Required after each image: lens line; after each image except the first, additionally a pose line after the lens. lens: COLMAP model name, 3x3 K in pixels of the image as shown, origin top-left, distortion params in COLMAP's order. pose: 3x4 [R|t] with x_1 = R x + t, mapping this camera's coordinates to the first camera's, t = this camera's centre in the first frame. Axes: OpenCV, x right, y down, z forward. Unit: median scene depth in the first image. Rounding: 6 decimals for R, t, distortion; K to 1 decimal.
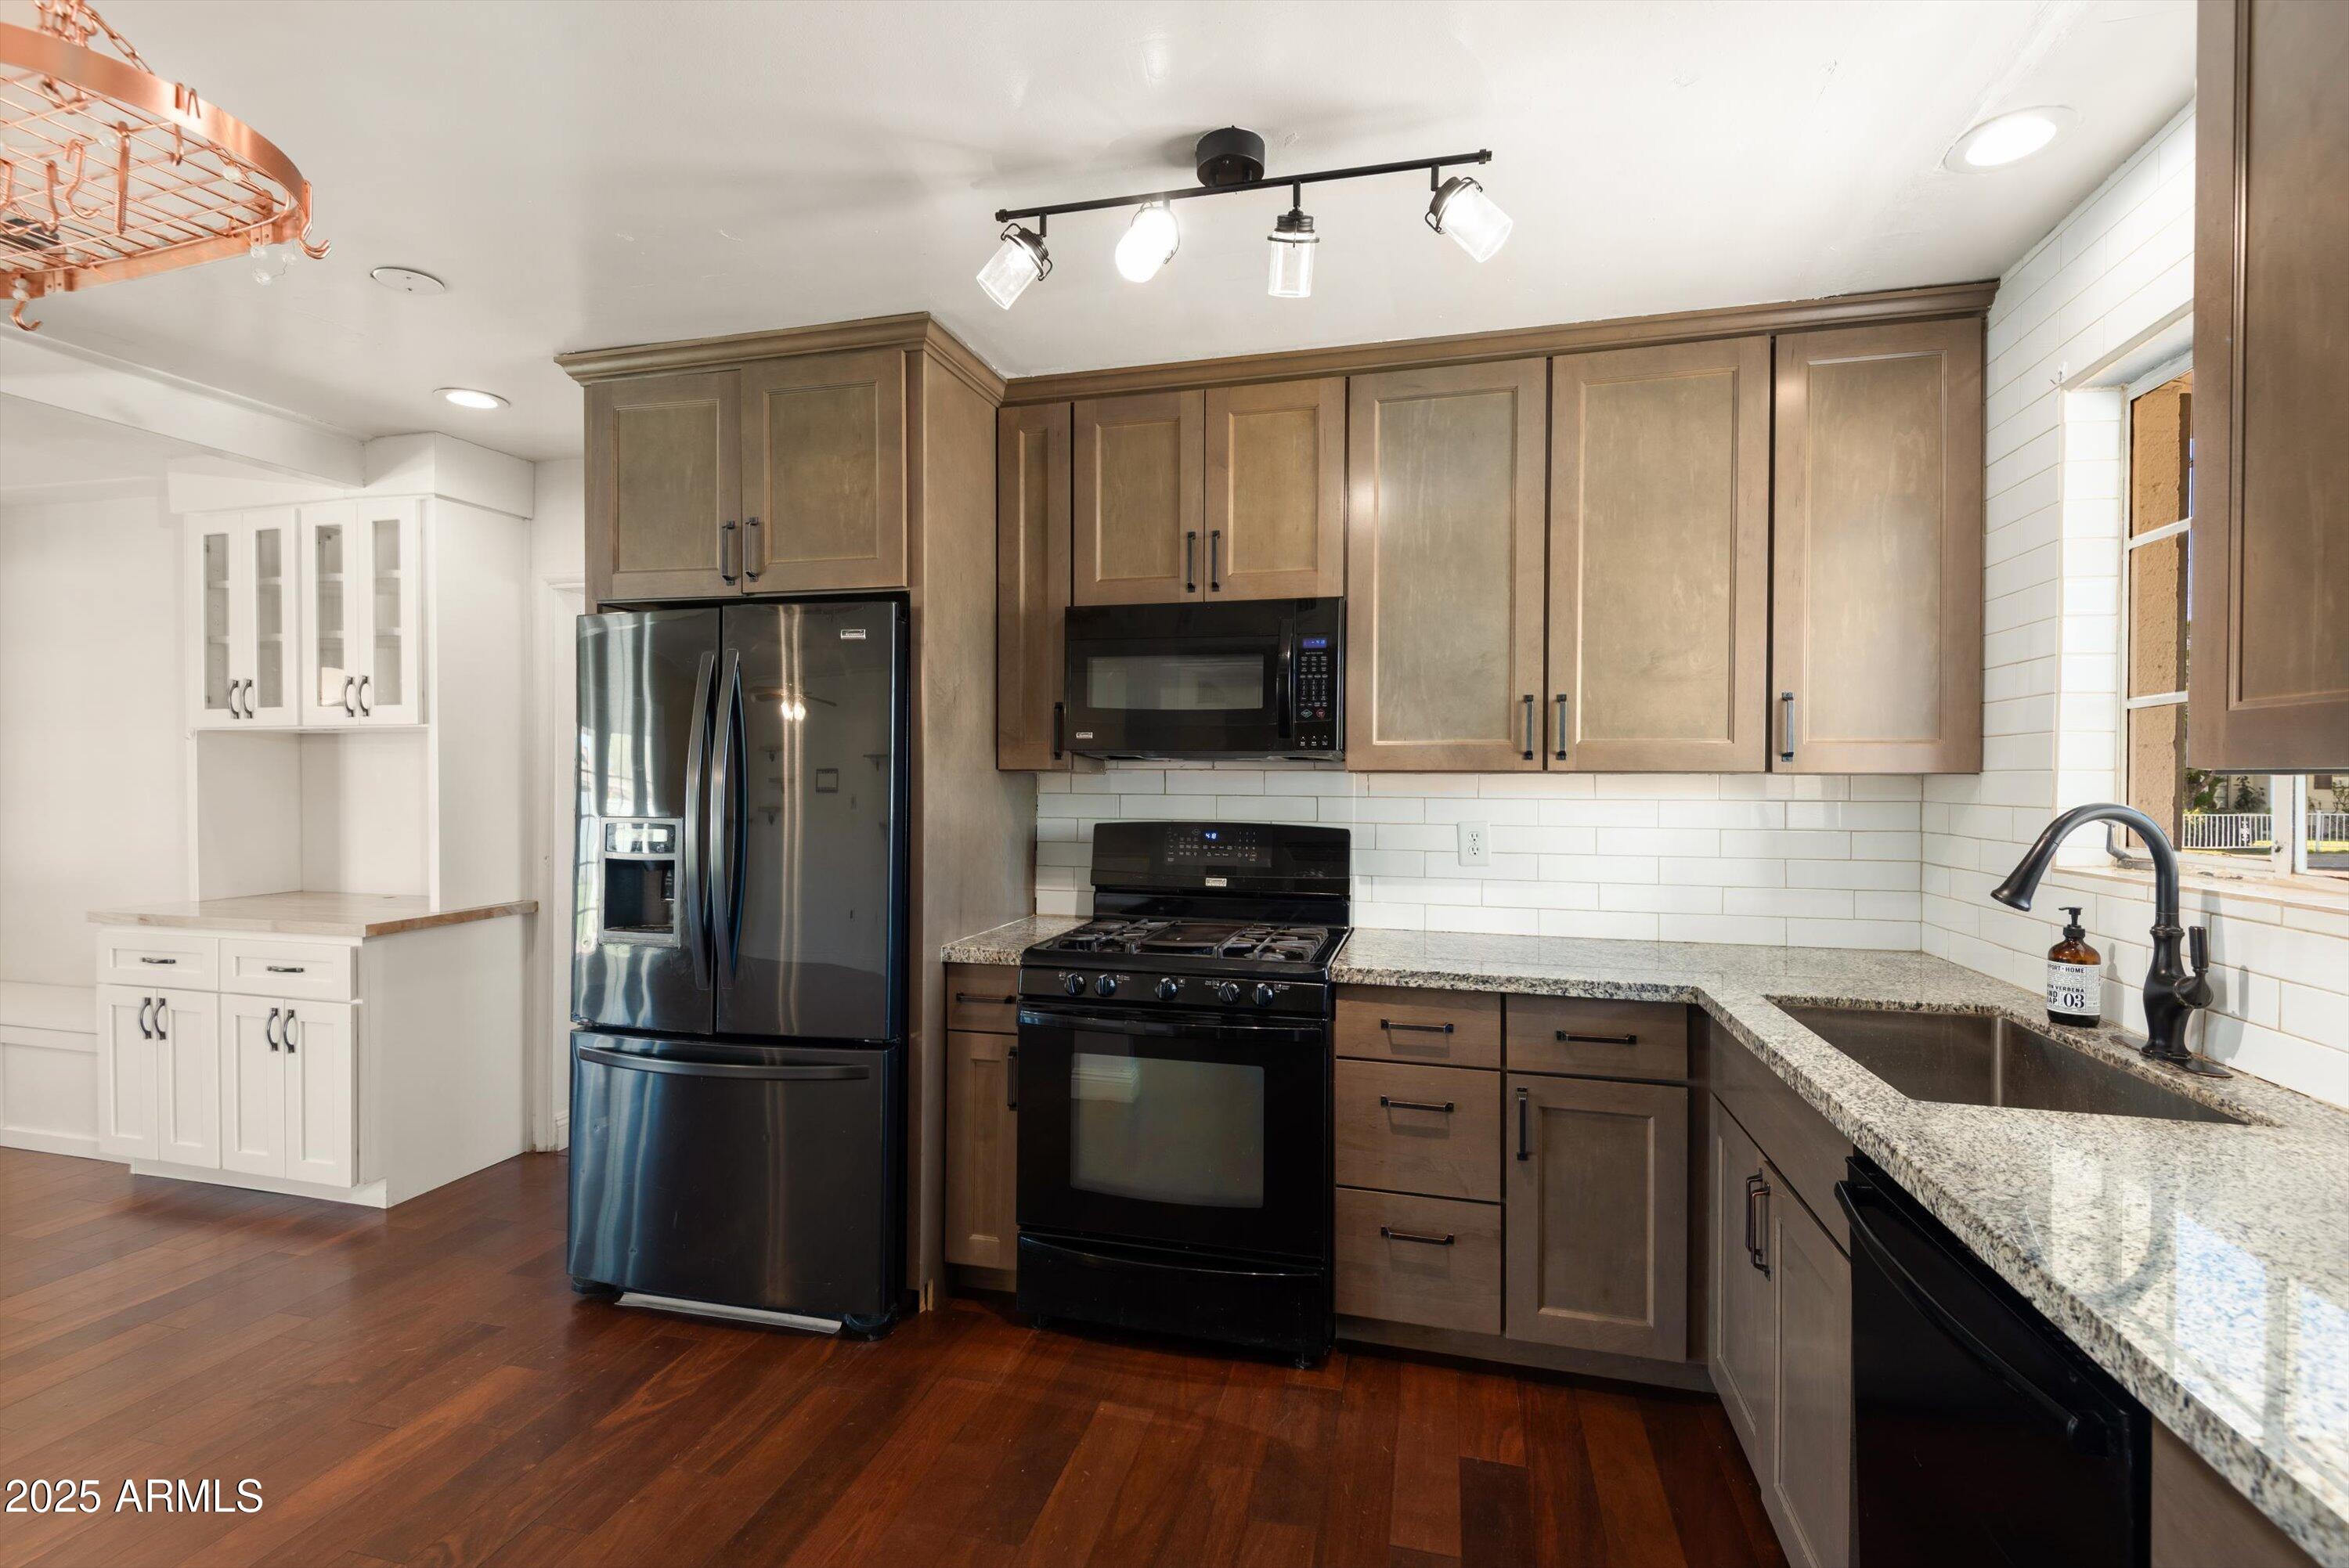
lens RADIAL K [[1062.6, 0, 1162.1], [0, 1062.6, 785.6], [0, 0, 1]] dist [0.009378, -0.000706]
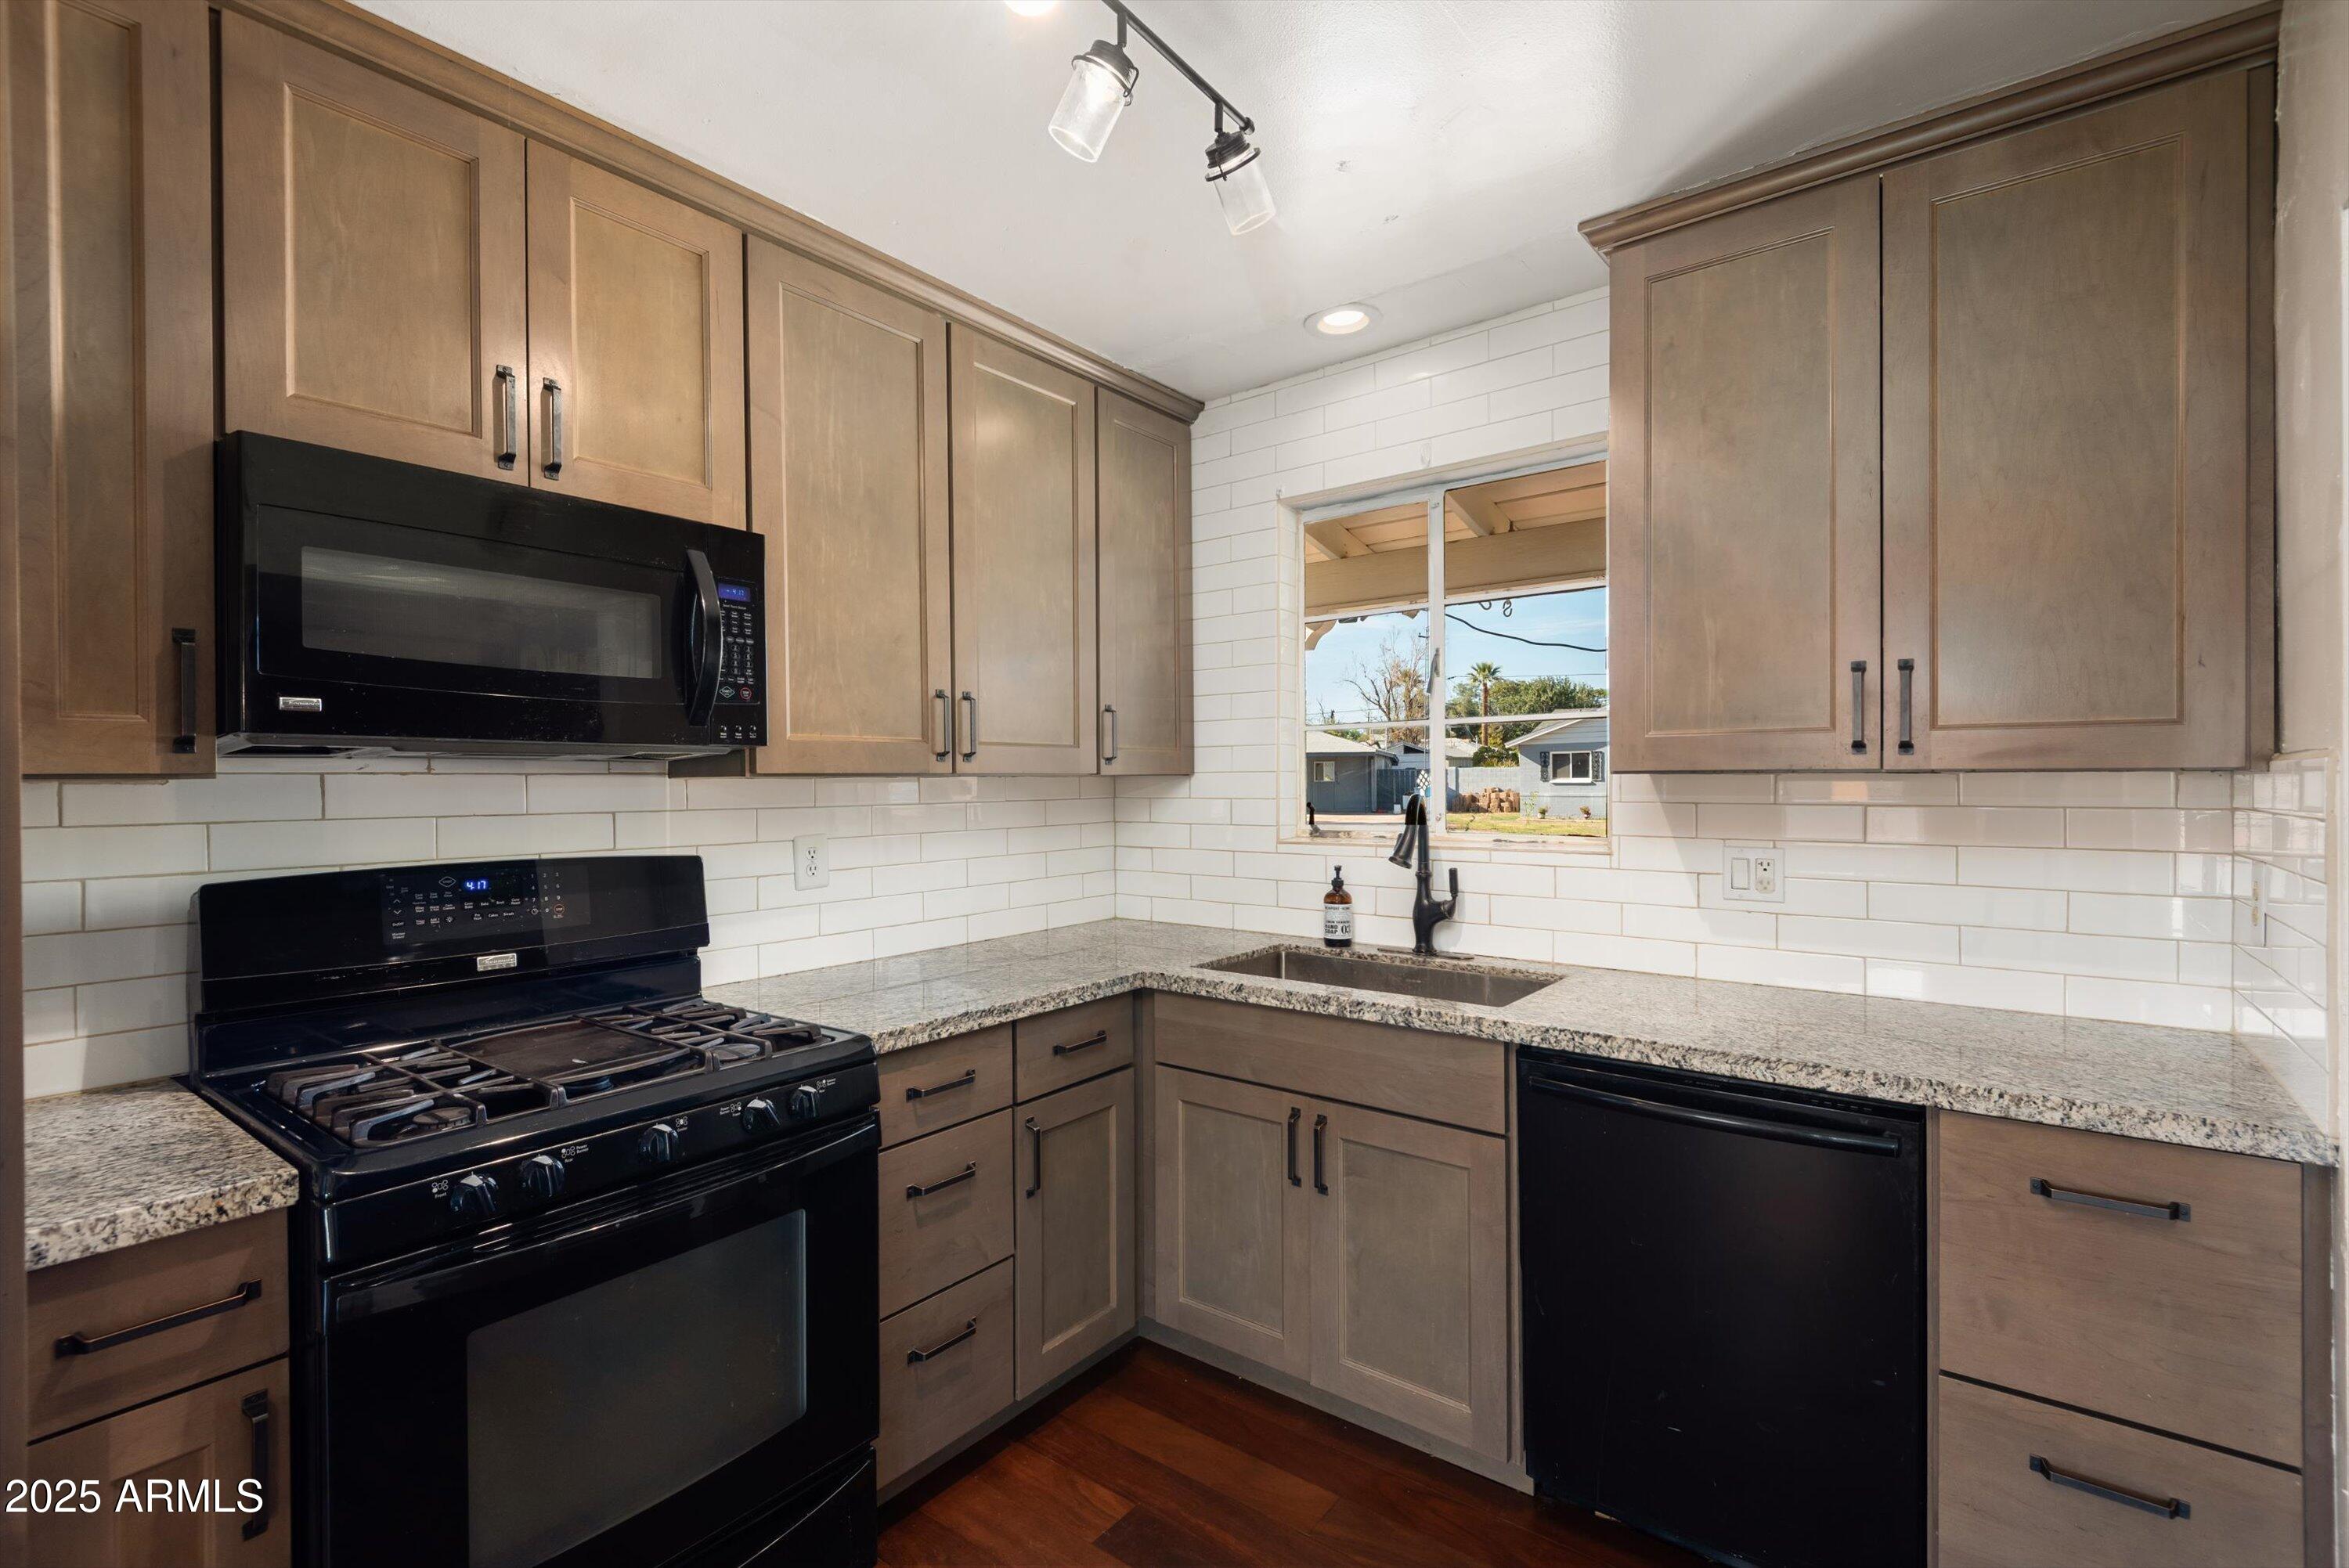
lens RADIAL K [[1062.6, 0, 1184.0], [0, 1062.6, 782.2], [0, 0, 1]] dist [0.009378, -0.000706]
pose [[0.378281, -0.010250, 0.925634, -0.411103], [0.015872, 0.999864, 0.004586, -0.007132], [-0.925555, 0.012957, 0.378392, 0.471064]]
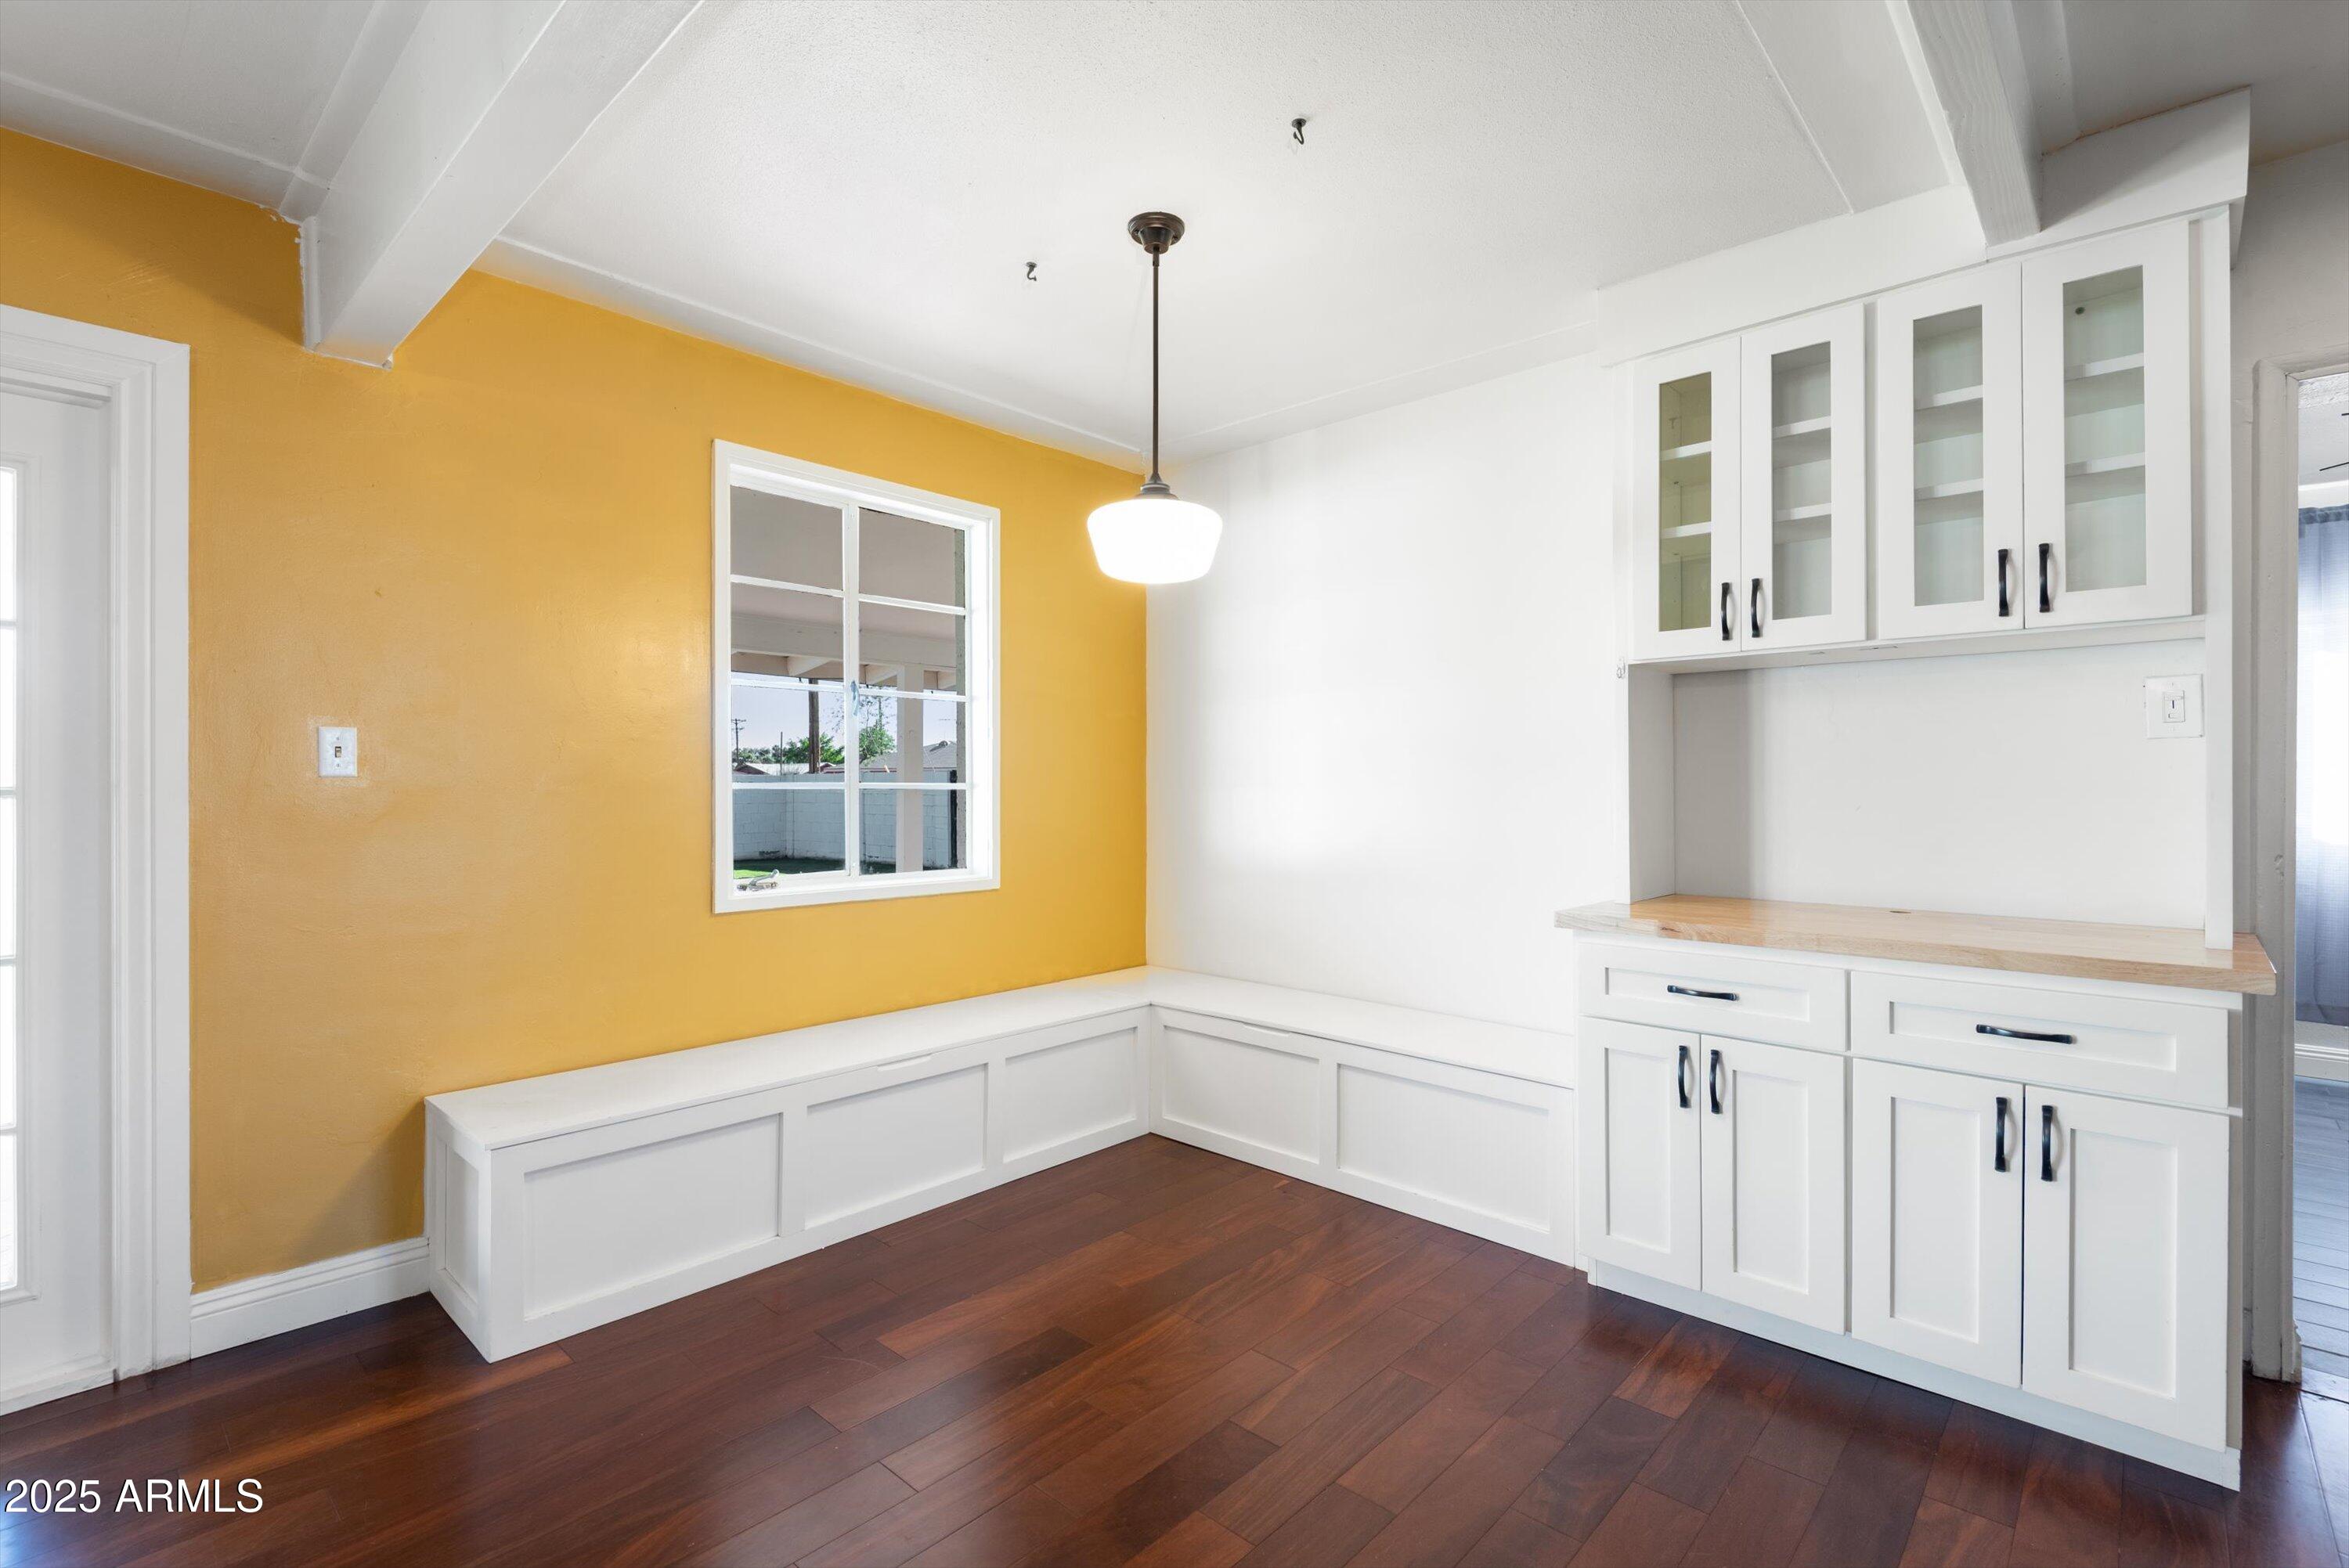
lens RADIAL K [[1062.6, 0, 1172.6], [0, 1062.6, 779.0], [0, 0, 1]] dist [0.009378, -0.000706]
pose [[0.881235, -0.006414, -0.472635, -1.198559], [-0.002050, 0.999847, -0.017391, 0.054654], [0.472674, 0.016294, 0.881087, 0.327414]]
